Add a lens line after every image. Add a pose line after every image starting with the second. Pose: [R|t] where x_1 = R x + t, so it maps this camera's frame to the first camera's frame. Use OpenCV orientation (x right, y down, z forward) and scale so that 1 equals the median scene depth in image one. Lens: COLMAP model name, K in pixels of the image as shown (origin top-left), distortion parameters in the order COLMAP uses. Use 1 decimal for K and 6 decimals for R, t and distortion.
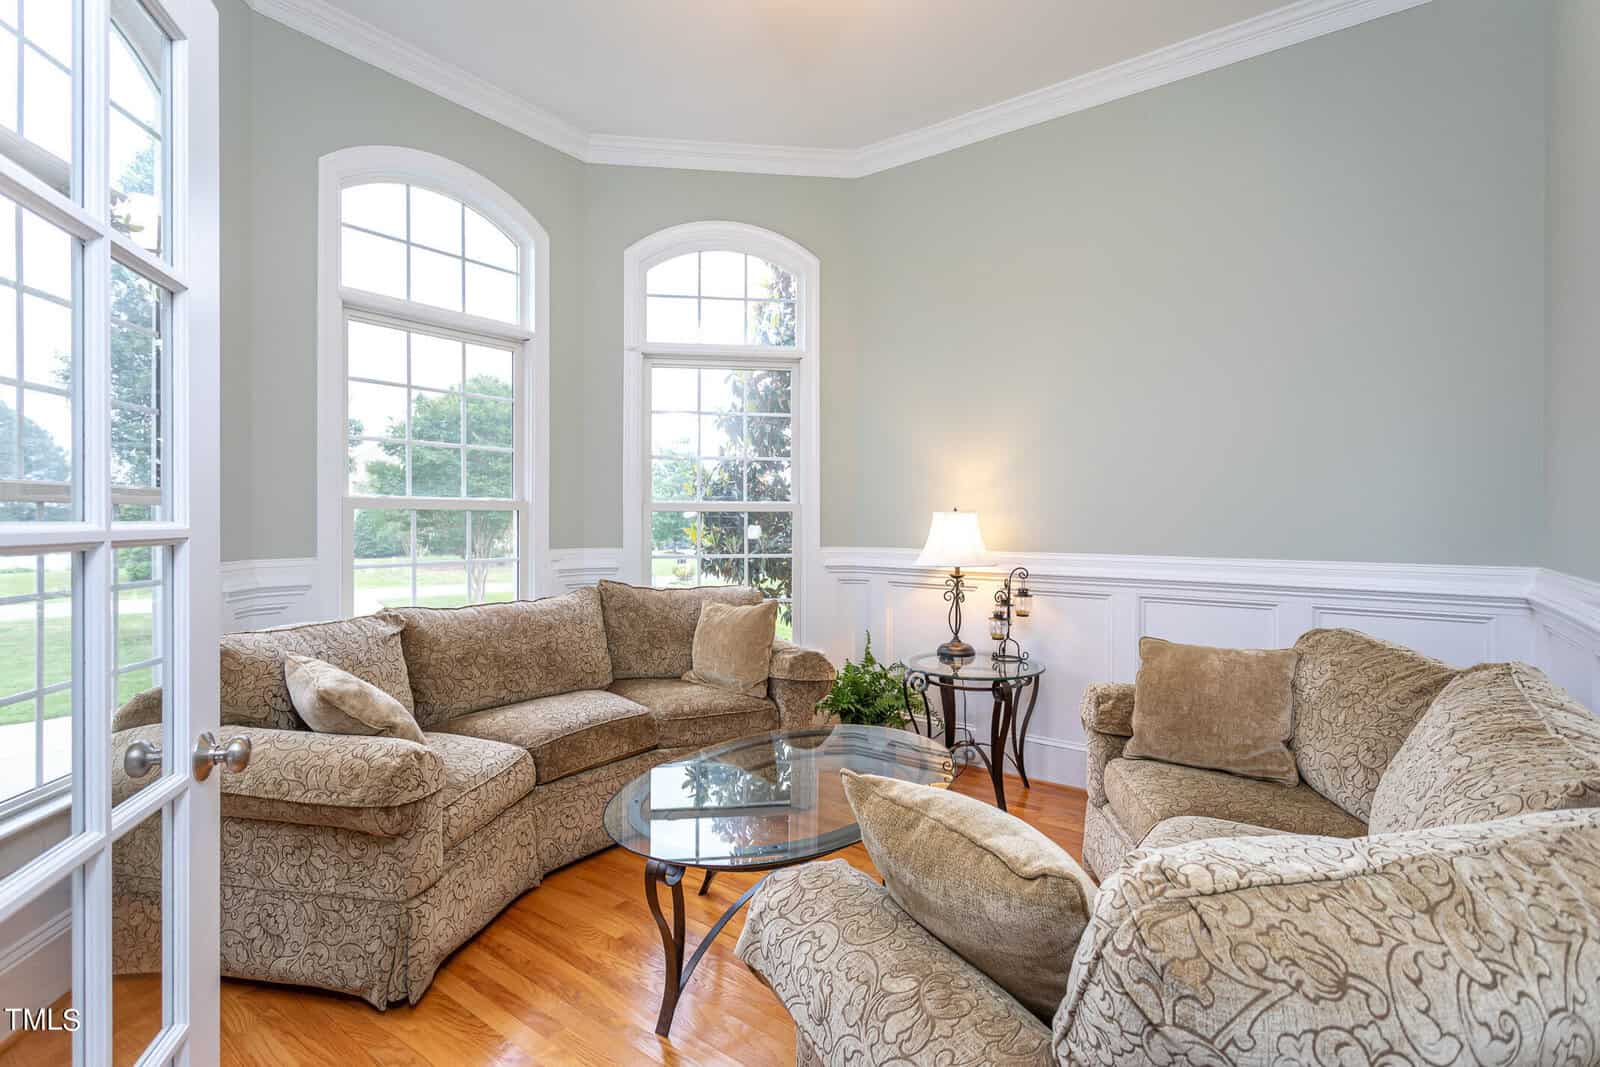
lens RADIAL K [[765.1, 0, 791.1], [0, 765.1, 523.5], [0, 0, 1]] dist [-0.000752, 0.000943]
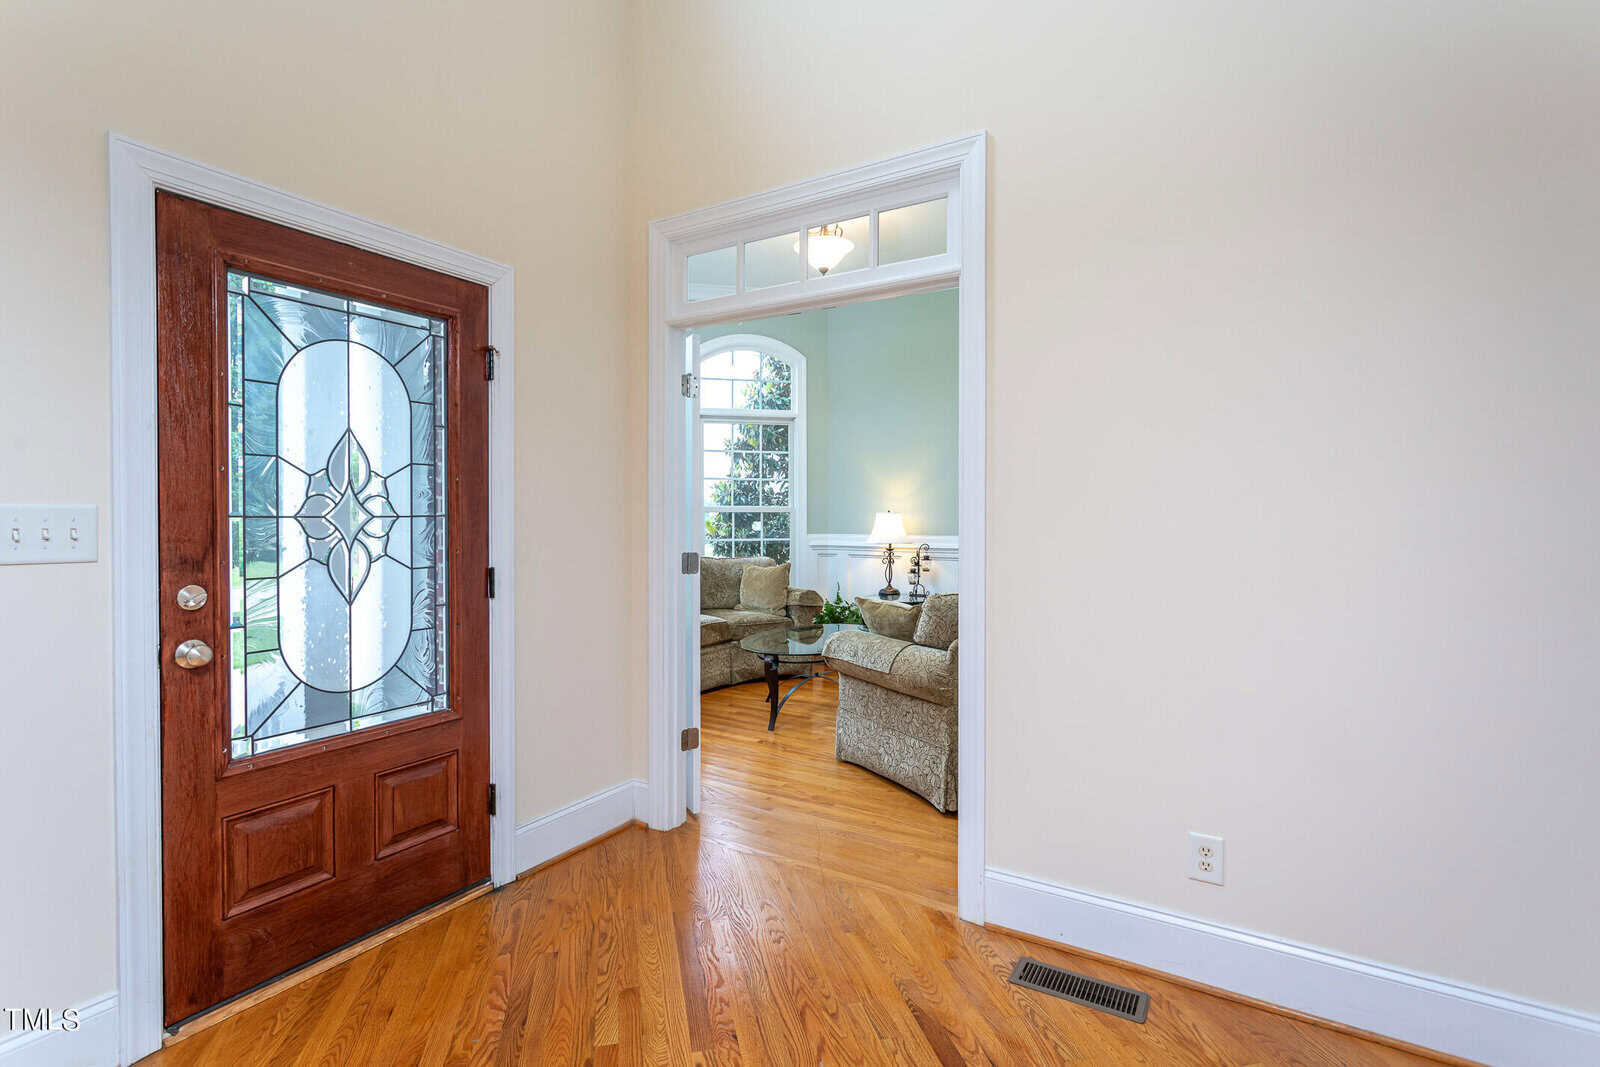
lens RADIAL K [[765.1, 0, 802.7], [0, 765.1, 532.3], [0, 0, 1]] dist [-0.000752, 0.000943]
pose [[0.994159, -0.003227, 0.107874, -0.167004], [0.001967, 0.999929, 0.011784, 0.009105], [-0.107904, -0.011503, 0.994095, -0.704534]]
